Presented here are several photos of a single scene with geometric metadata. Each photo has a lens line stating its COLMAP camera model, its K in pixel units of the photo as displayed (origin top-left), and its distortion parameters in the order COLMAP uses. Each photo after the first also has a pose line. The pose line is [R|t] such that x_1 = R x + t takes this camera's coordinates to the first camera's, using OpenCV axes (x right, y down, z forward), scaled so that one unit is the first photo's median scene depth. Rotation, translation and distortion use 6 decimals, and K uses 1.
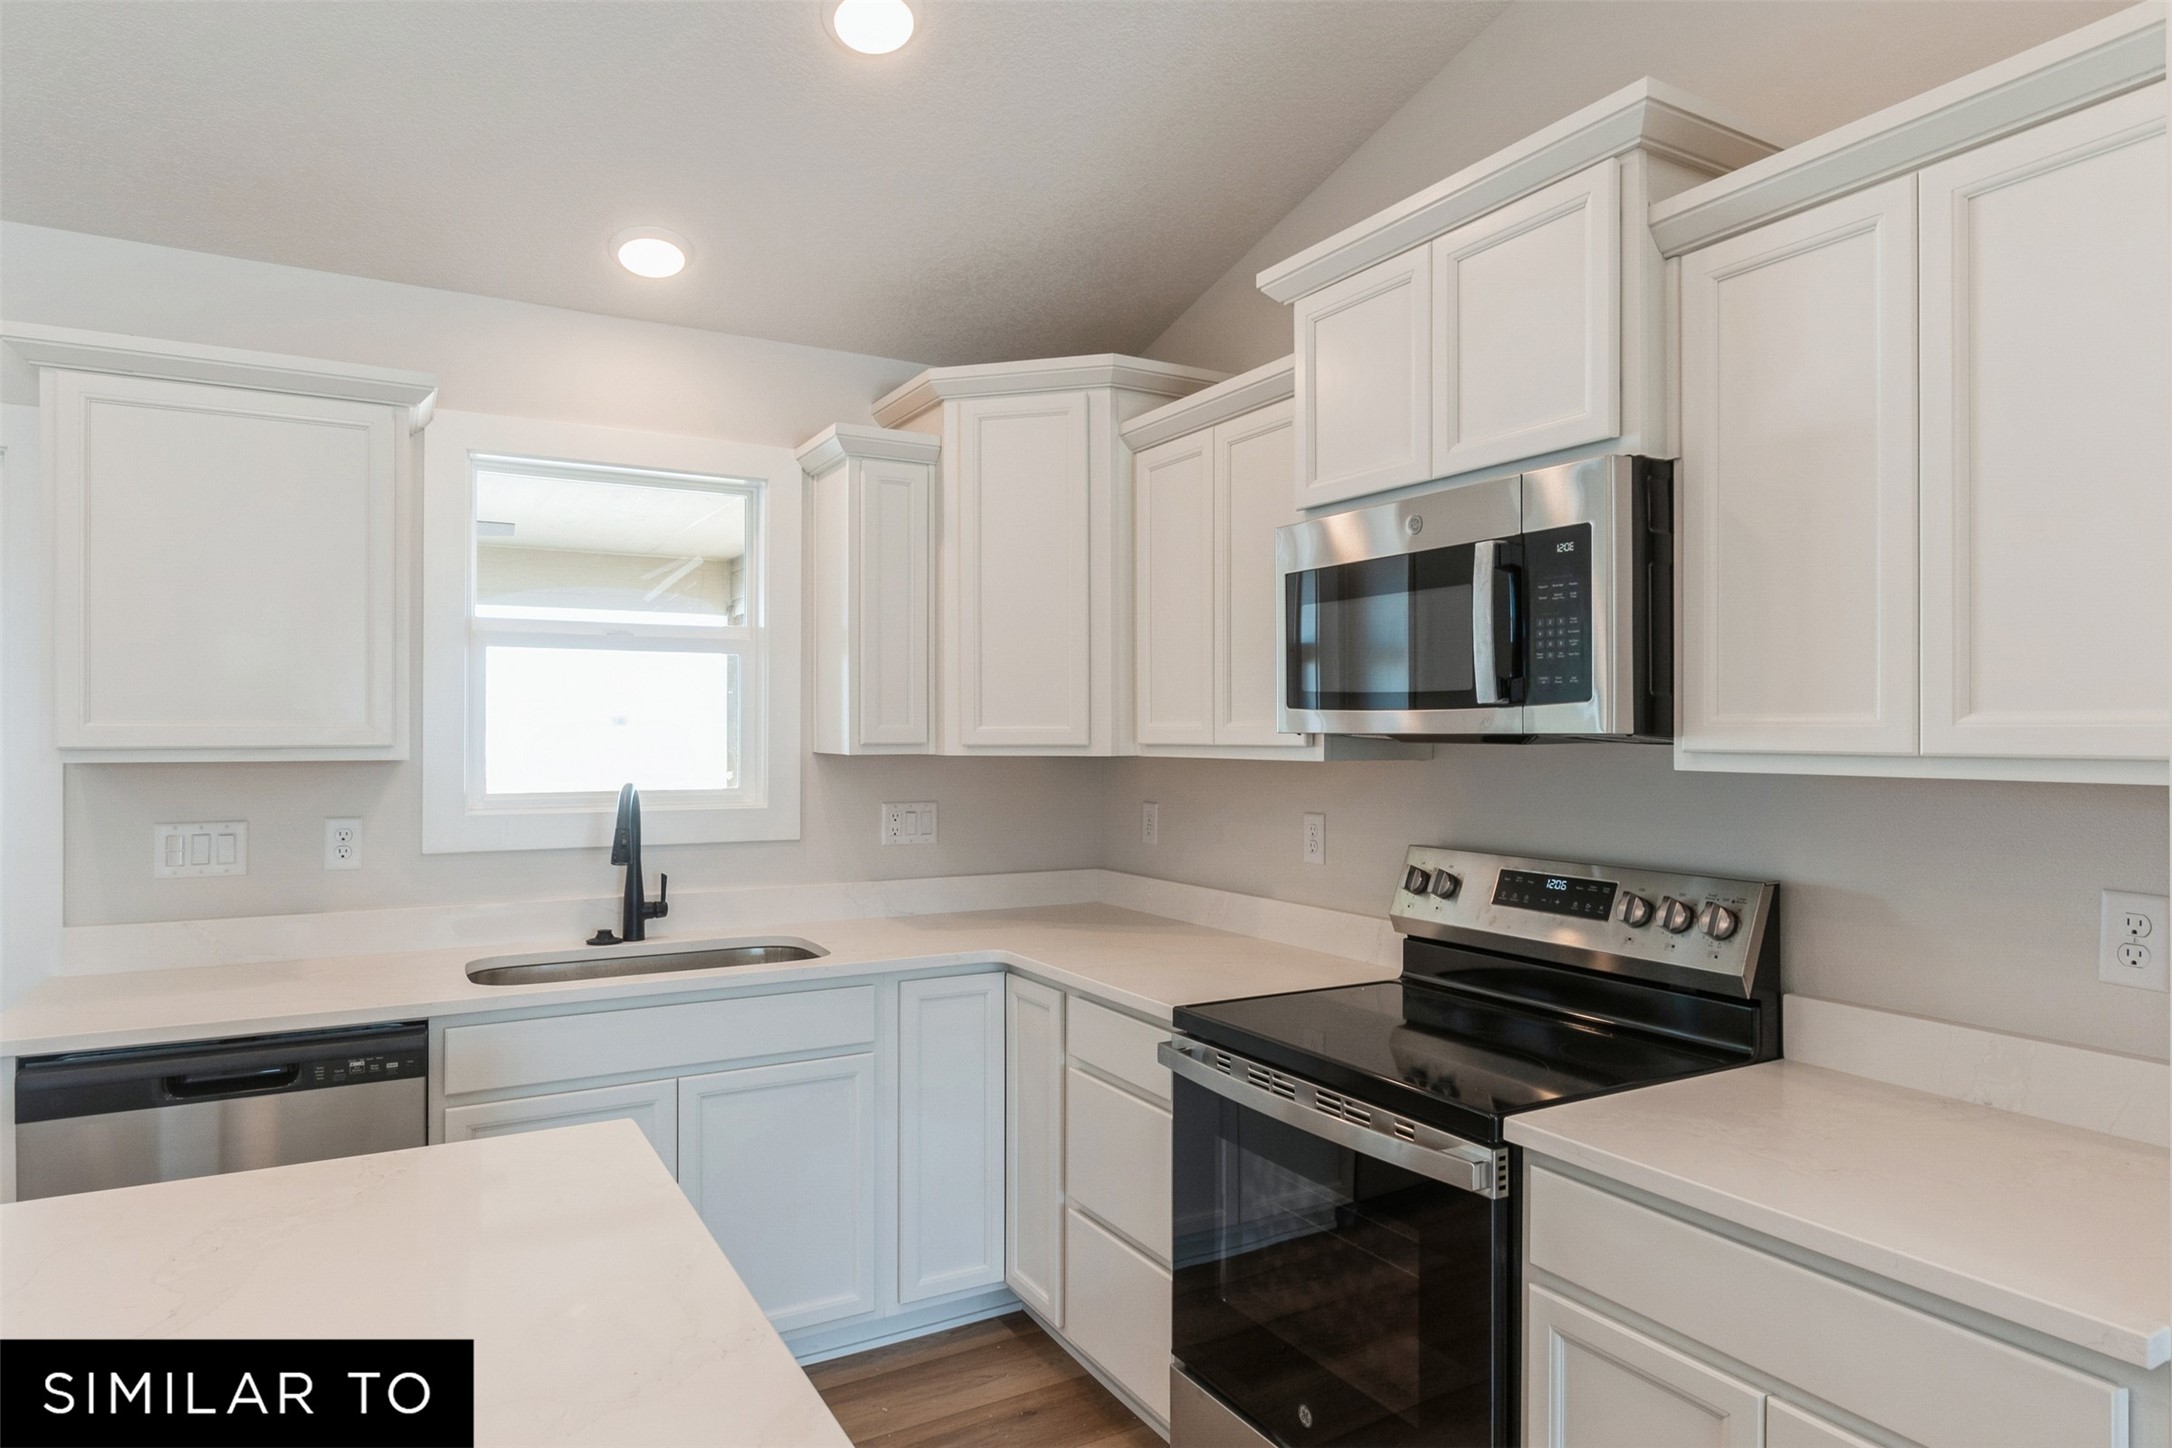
lens RADIAL K [[1250.6, 0, 1090.1], [0, 1250.6, 727.1], [0, 0, 1]] dist [-0.003980, 0.002535]
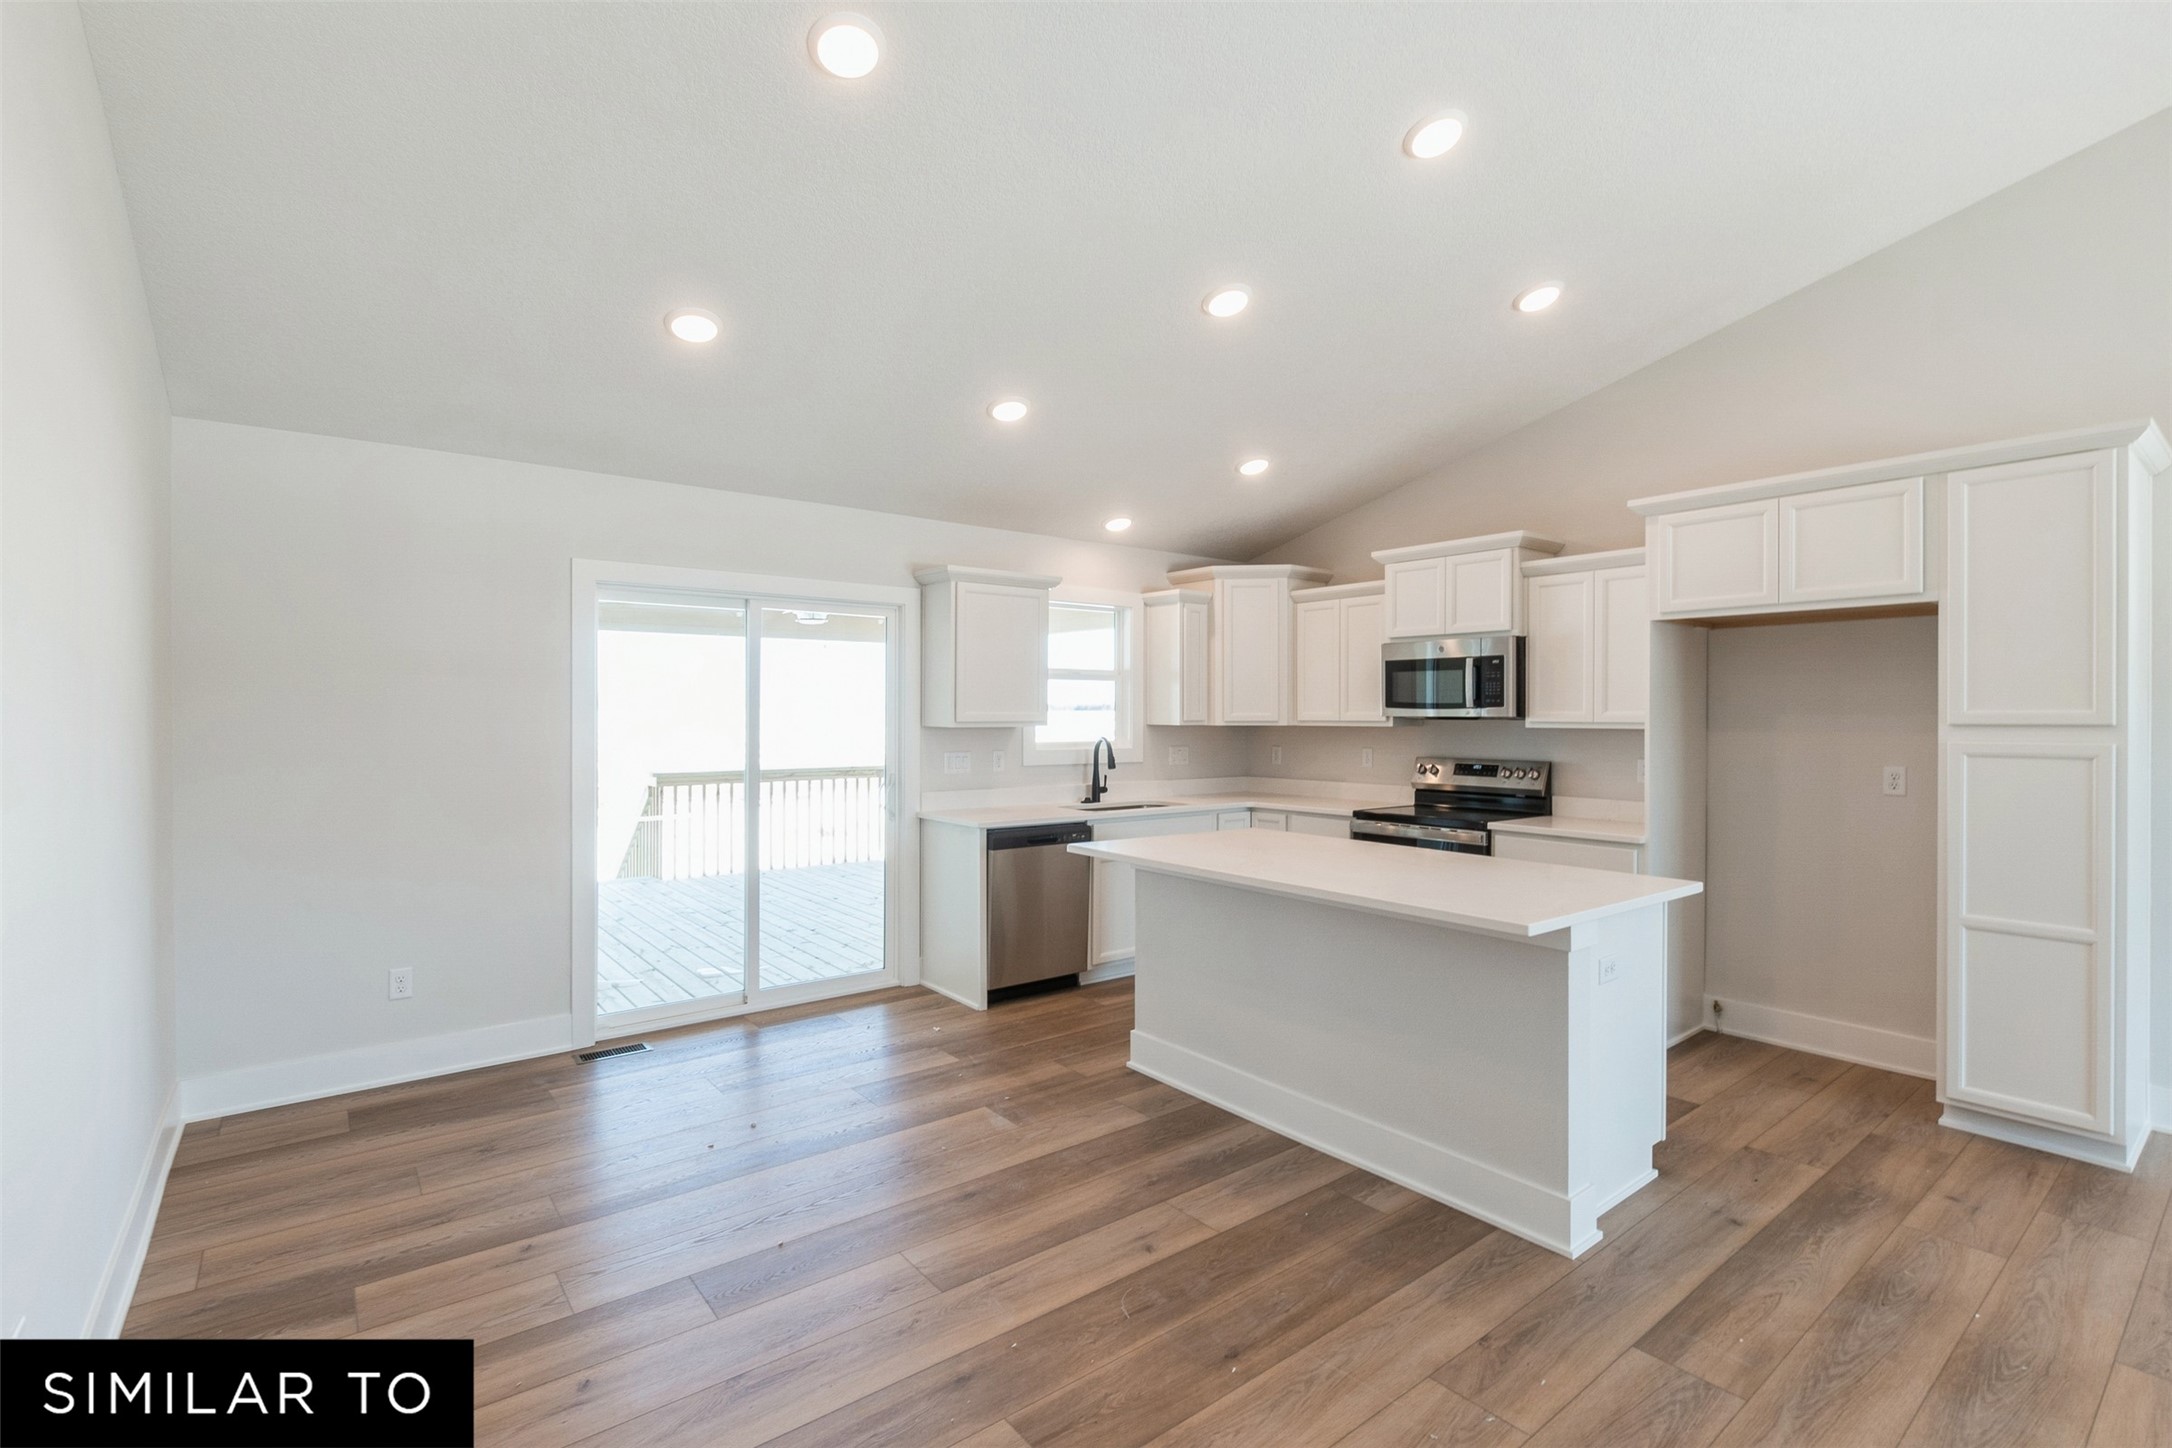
lens RADIAL K [[996.5, 0, 1093.0], [0, 996.5, 716.6], [0, 0, 1]] dist [0.000060, -0.001810]
pose [[0.989084, 0.000025, 0.147351, -0.744796], [-0.001103, 0.999973, 0.007231, -0.008827], [-0.147347, -0.007315, 0.989058, -1.024863]]
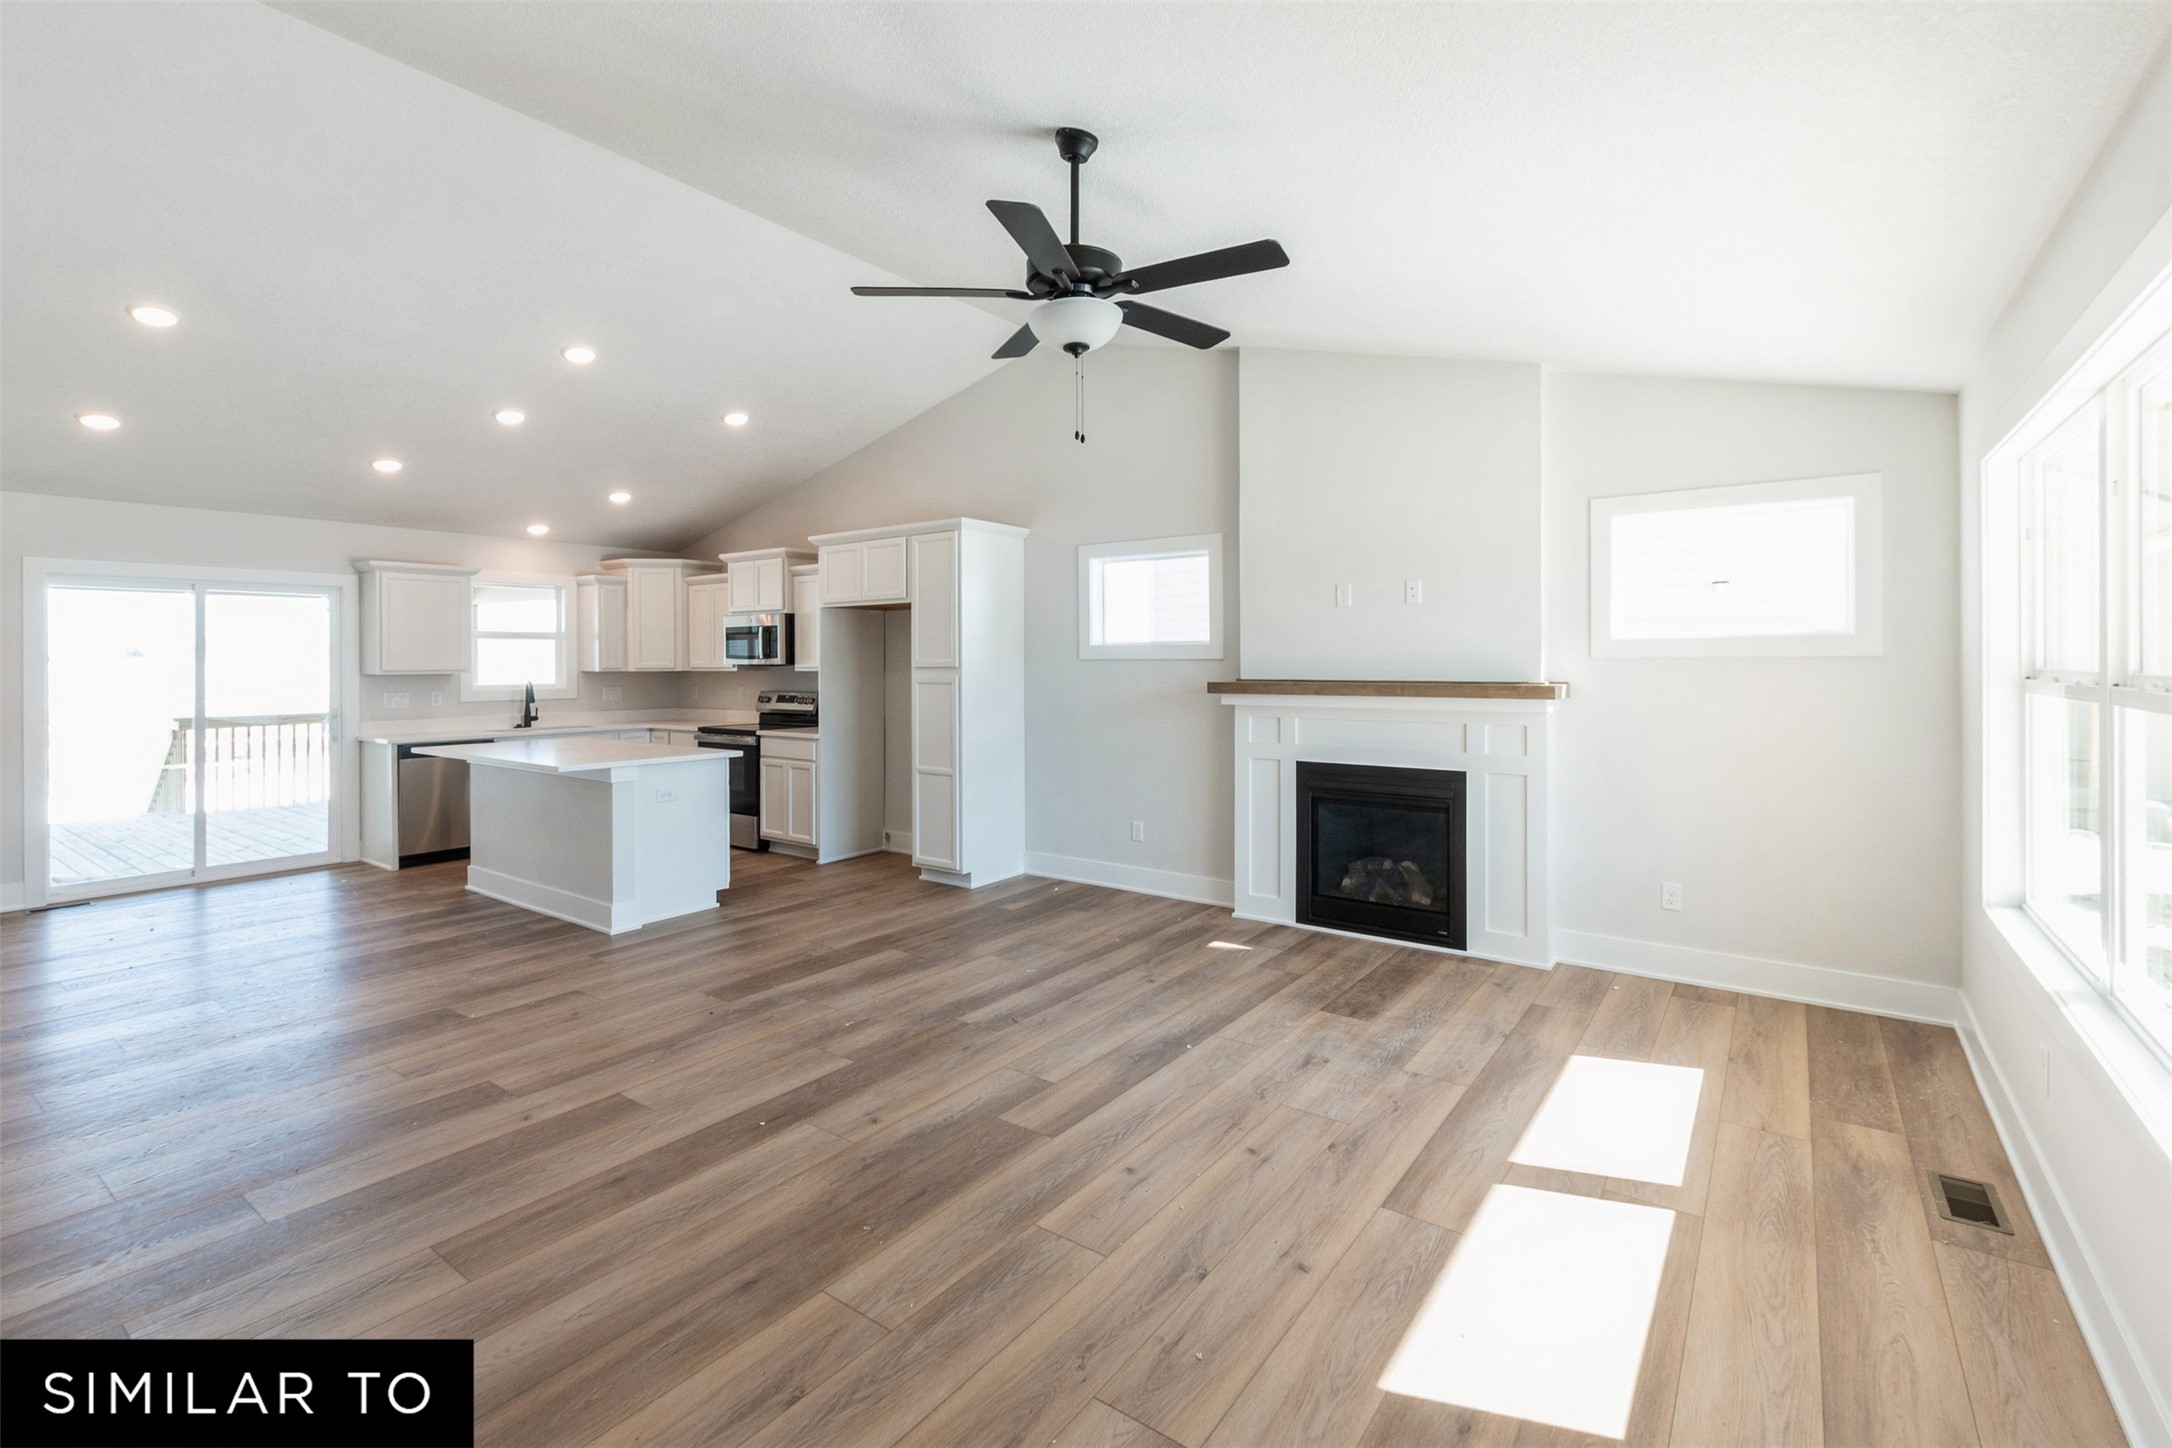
lens RADIAL K [[947.5, 0, 1084.2], [0, 947.5, 667.9], [0, 0, 1]] dist [0.006423, -0.001748]
pose [[0.914370, -0.007963, 0.404802, -0.033302], [0.003871, 0.999933, 0.010926, -0.012533], [-0.404862, -0.008423, 0.914339, -2.205240]]
